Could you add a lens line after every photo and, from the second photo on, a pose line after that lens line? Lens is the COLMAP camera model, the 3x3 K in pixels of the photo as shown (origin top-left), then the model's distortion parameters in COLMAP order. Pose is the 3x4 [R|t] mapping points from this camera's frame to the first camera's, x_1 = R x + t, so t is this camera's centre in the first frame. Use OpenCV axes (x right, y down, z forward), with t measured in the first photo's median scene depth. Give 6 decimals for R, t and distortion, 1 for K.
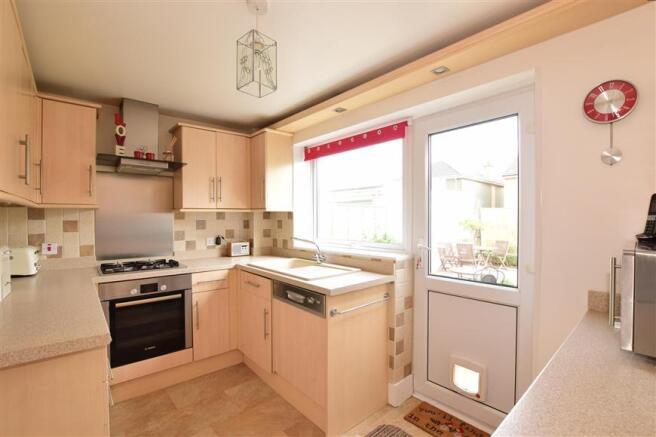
lens RADIAL K [[295.6, 0, 325.9], [0, 295.6, 218.8], [0, 0, 1]] dist [-0.029813, 0.004484]
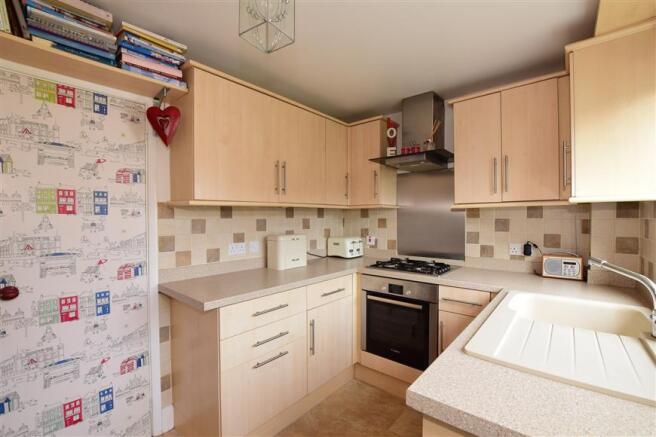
lens RADIAL K [[295.6, 0, 325.4], [0, 295.6, 219.1], [0, 0, 1]] dist [-0.029813, 0.004484]
pose [[0.139533, 0.006363, -0.990197, 0.283673], [0.001772, 0.999976, 0.006676, 0.000221], [0.990216, -0.002686, 0.139518, 0.563582]]
